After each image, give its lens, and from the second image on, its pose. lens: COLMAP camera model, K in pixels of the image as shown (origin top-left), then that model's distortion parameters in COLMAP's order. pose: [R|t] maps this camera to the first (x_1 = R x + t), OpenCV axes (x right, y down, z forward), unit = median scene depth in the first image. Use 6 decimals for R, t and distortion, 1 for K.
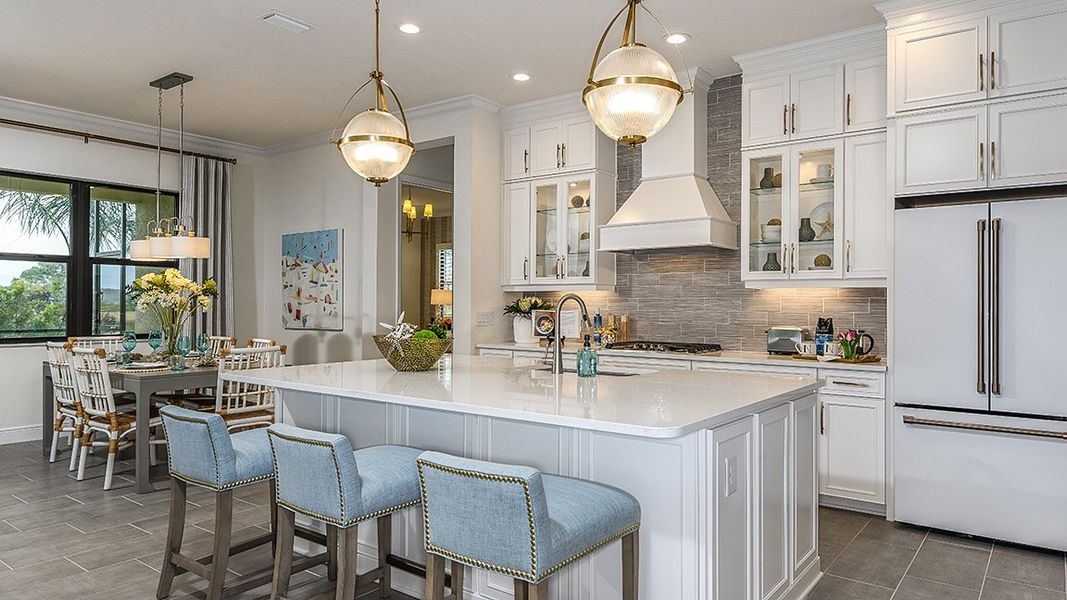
lens RADIAL K [[661.3, 0, 536.9], [0, 661.3, 298.4], [0, 0, 1]] dist [0.000614, -0.001075]
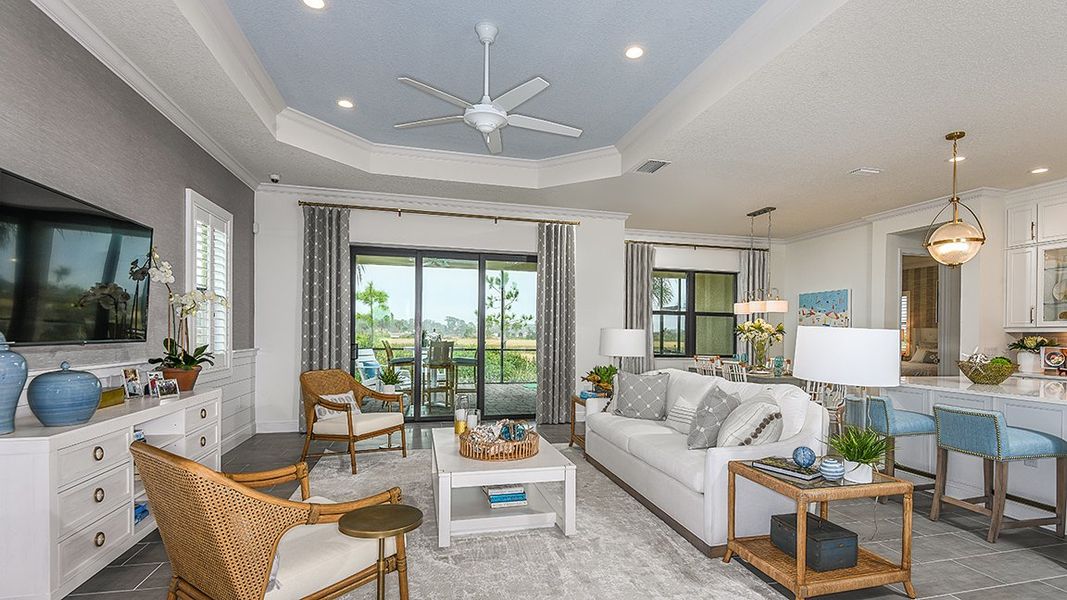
lens RADIAL K [[489.8, 0, 557.8], [0, 489.8, 334.6], [0, 0, 1]] dist [-0.003522, -0.000222]
pose [[0.779379, 0.007478, -0.626509, -0.141866], [-0.006195, 0.999972, 0.004228, -0.004355], [0.626523, 0.000586, 0.779403, -0.320961]]
